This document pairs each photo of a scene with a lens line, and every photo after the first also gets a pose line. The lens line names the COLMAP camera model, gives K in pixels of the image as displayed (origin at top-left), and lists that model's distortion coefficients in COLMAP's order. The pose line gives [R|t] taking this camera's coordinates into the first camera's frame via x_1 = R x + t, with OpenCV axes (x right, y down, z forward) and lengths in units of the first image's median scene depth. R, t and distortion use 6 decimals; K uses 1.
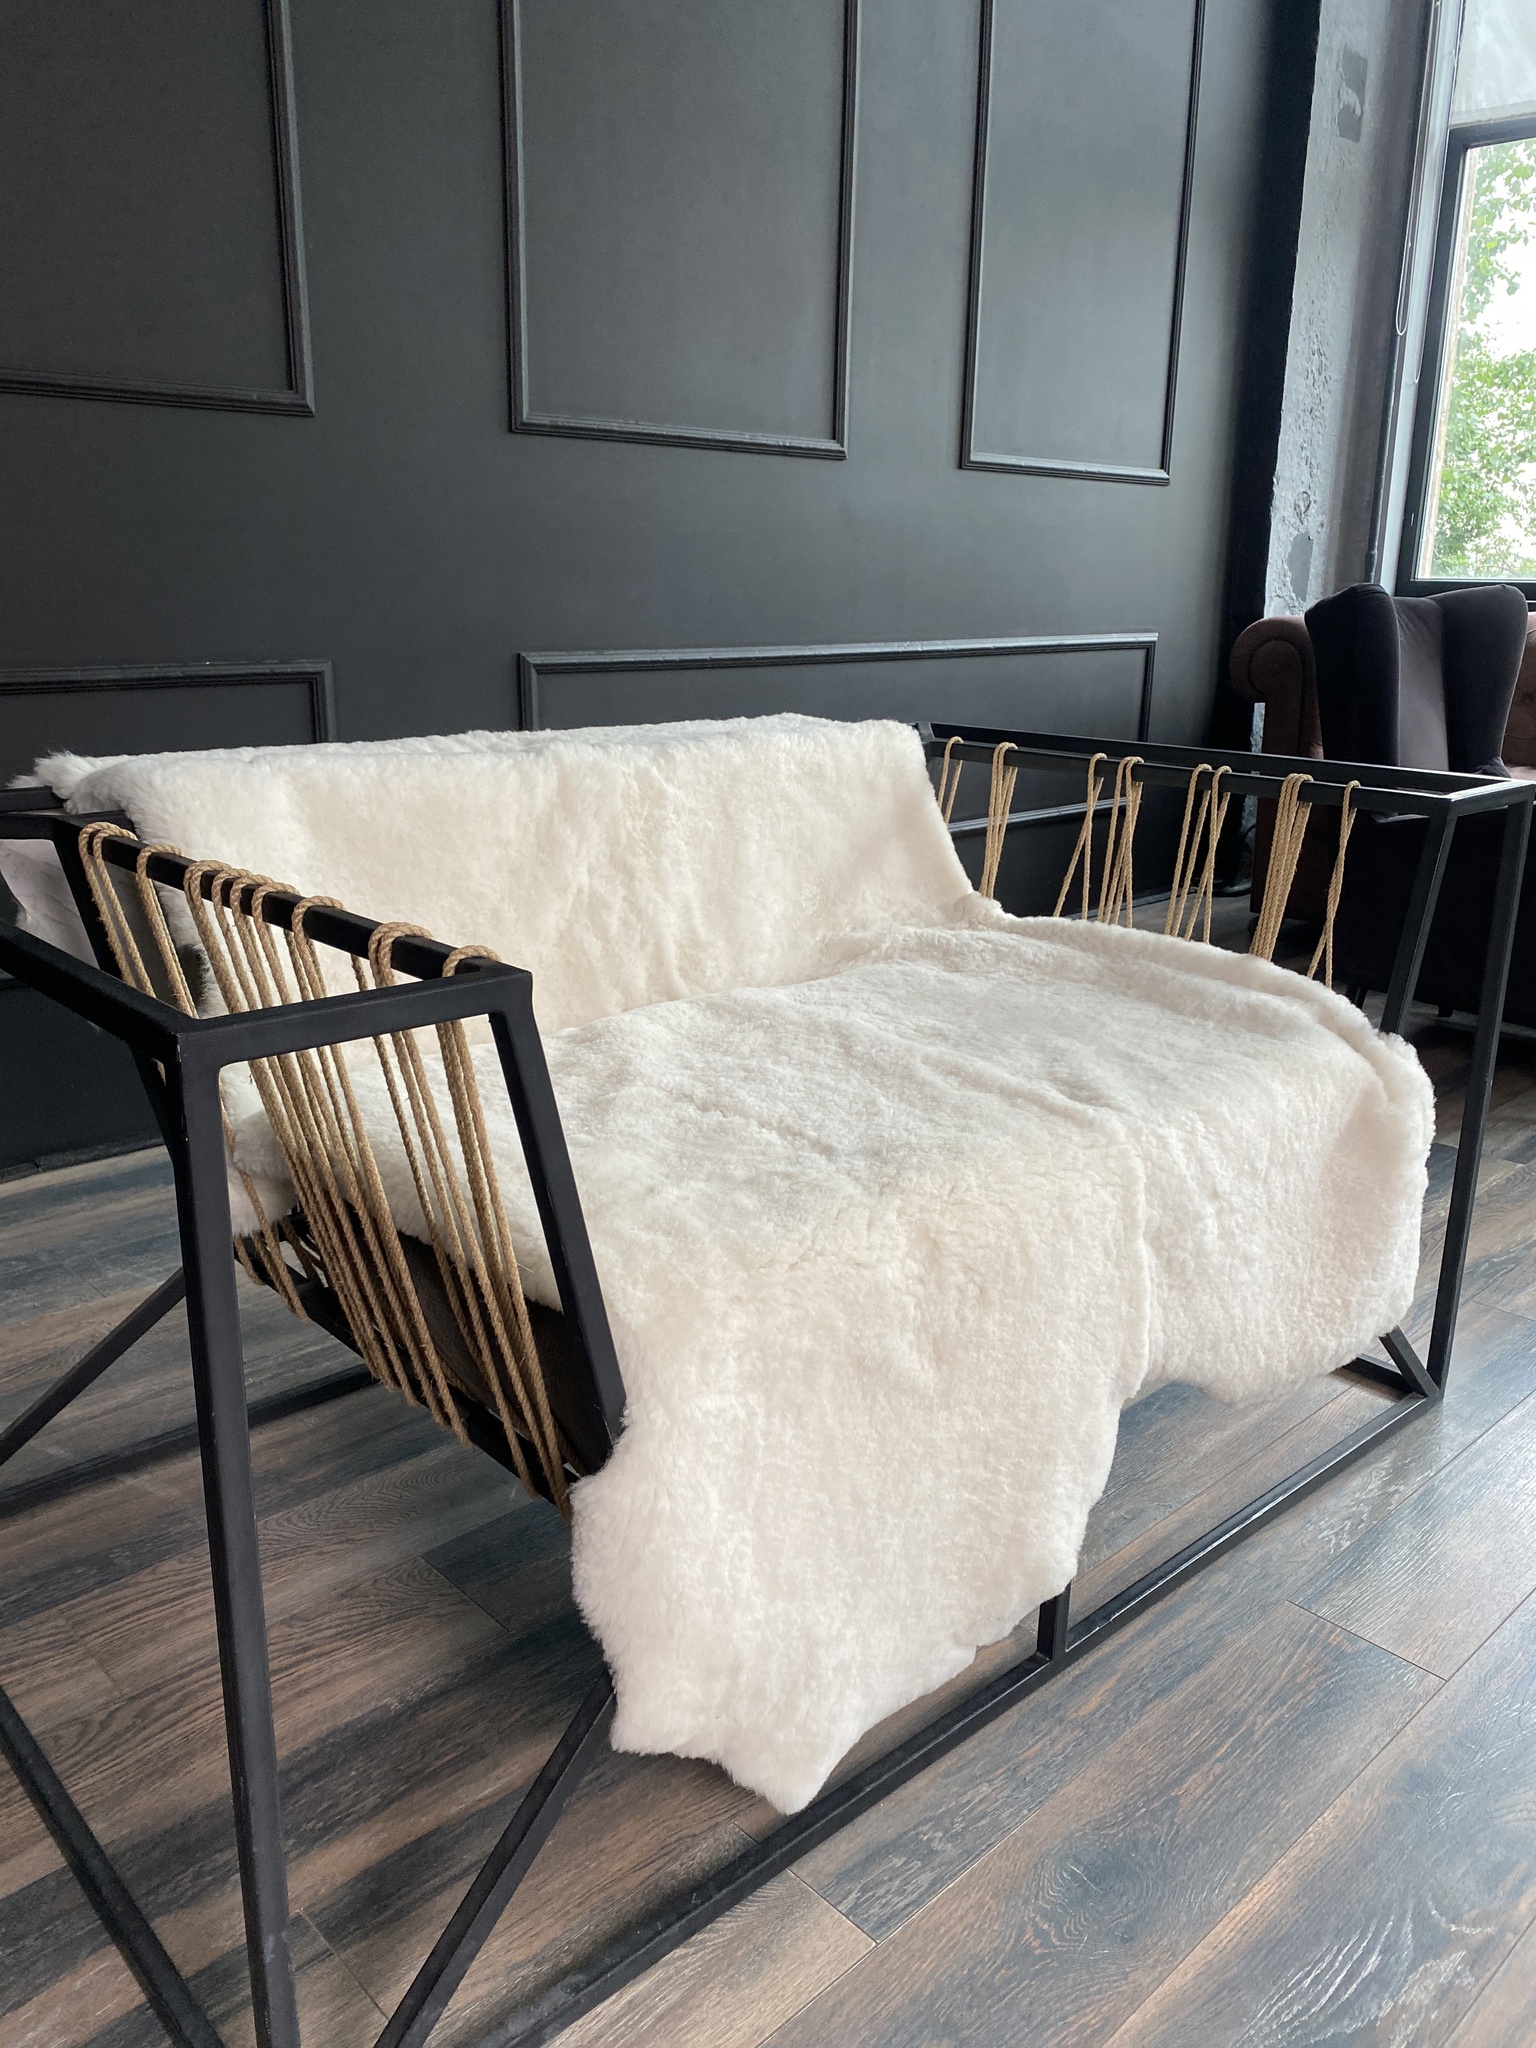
lens RADIAL K [[1565.2, 0, 777.0], [0, 1565.2, 1005.6], [0, 0, 1]] dist [0.012016, -0.011542]
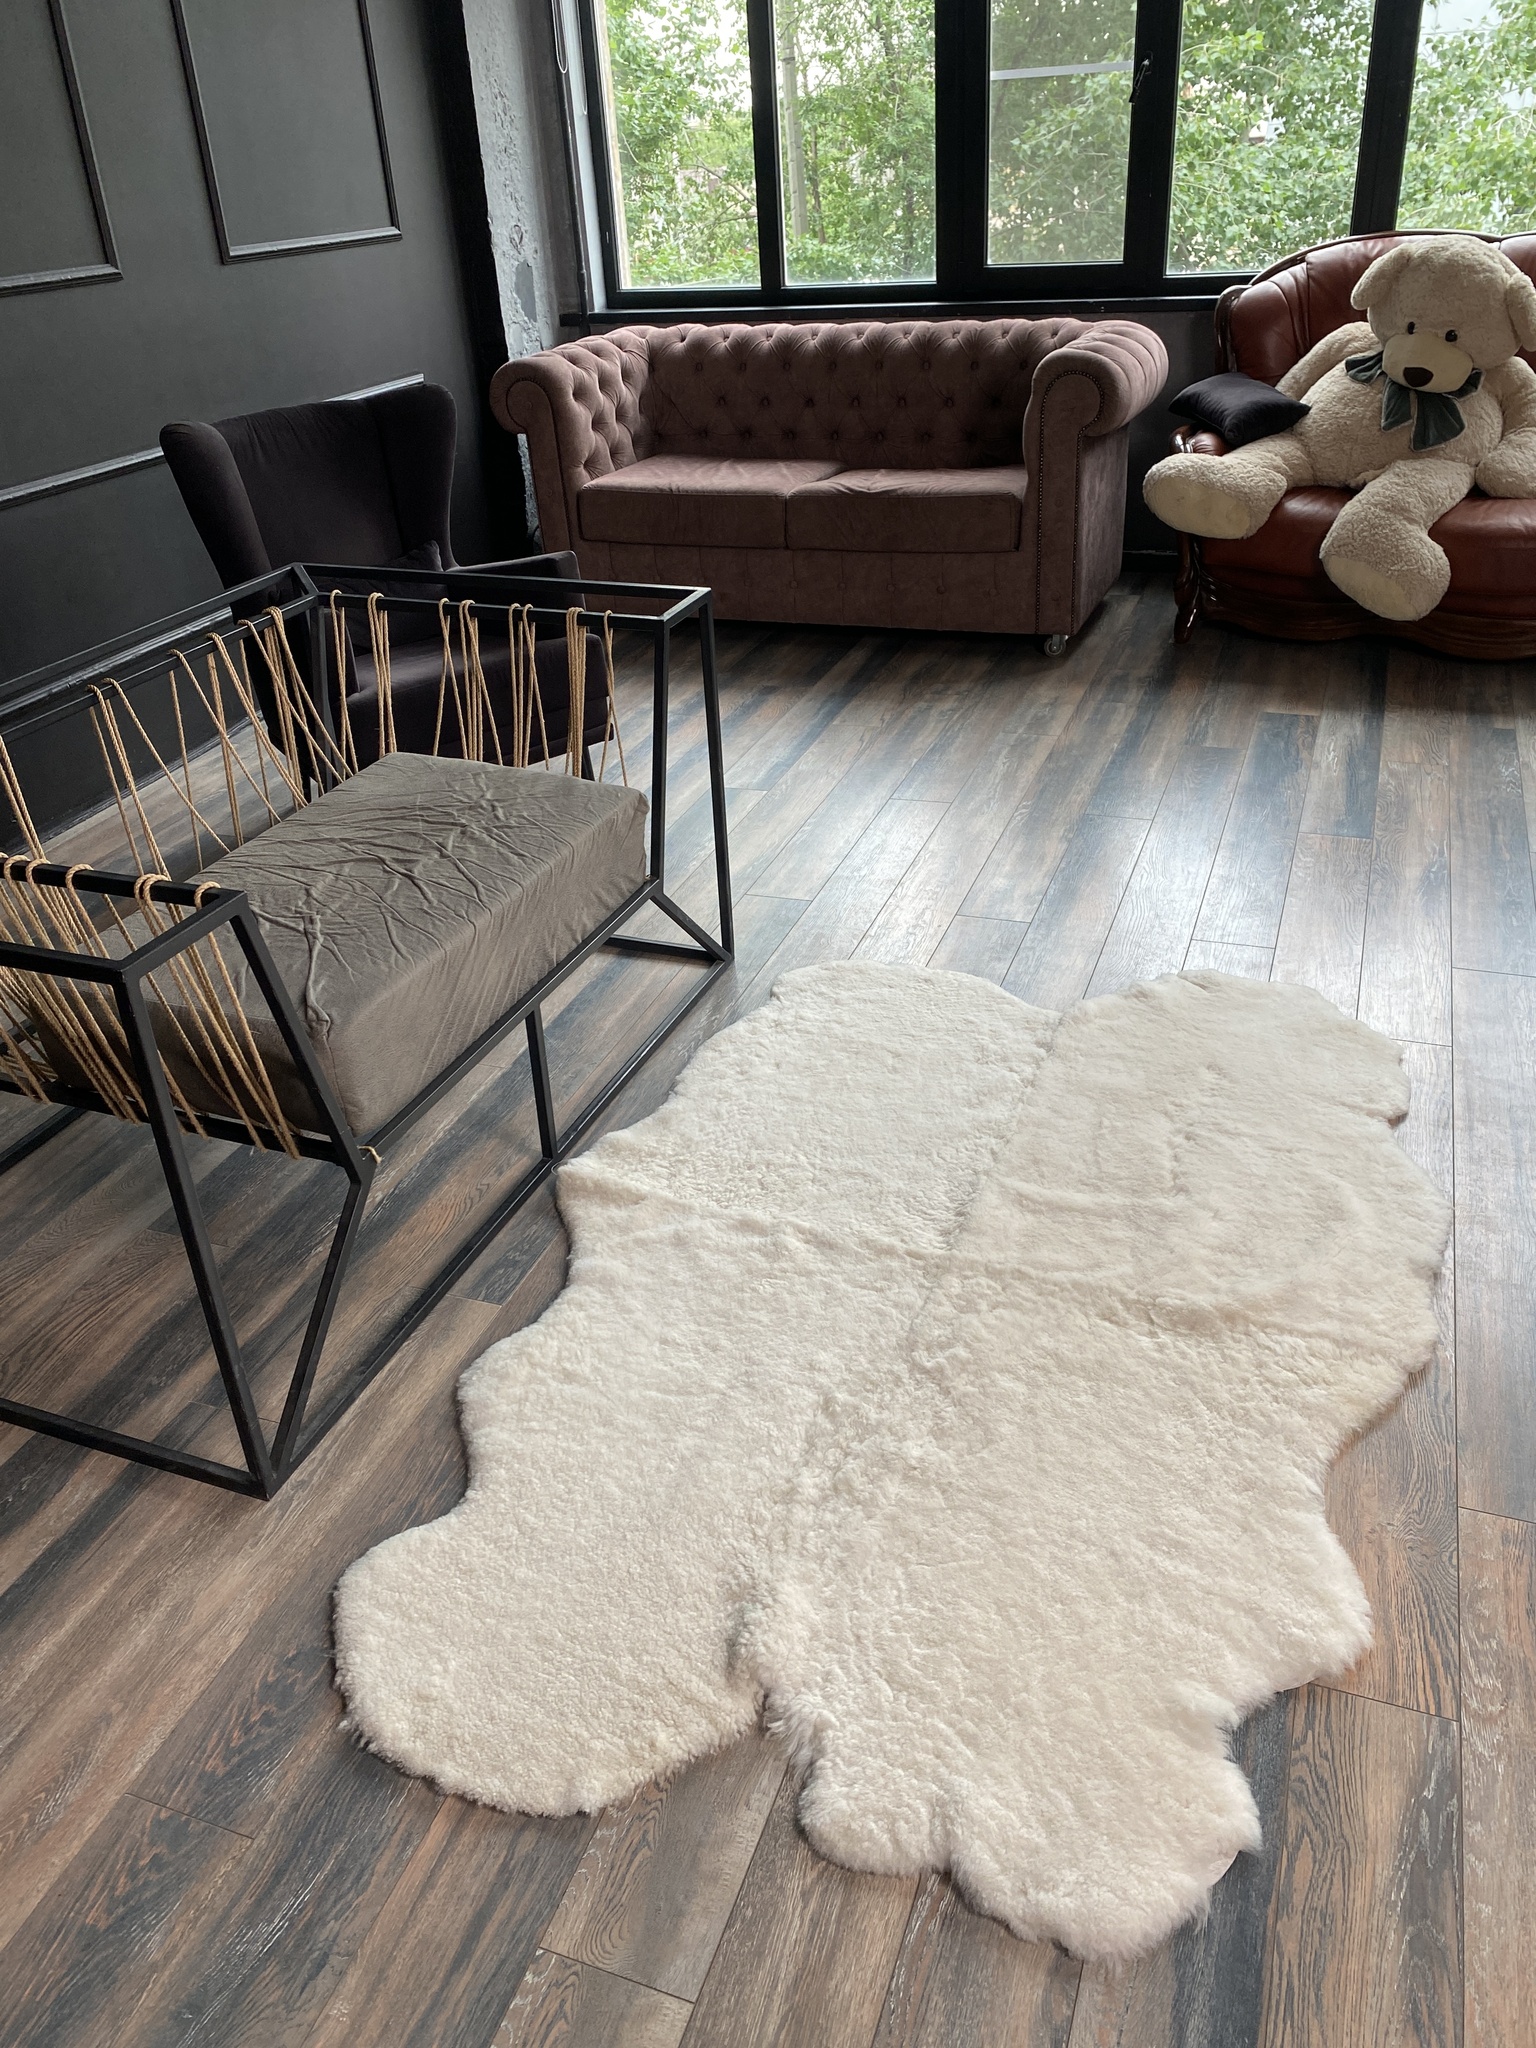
lens RADIAL K [[1565.2, 0, 777.0], [0, 1565.2, 1005.6], [0, 0, 1]] dist [0.012016, -0.011542]
pose [[0.894282, -0.268078, 0.358320, -0.078879], [0.177334, 0.947450, 0.266255, -0.074947], [-0.410868, -0.174565, 0.894827, -0.282095]]
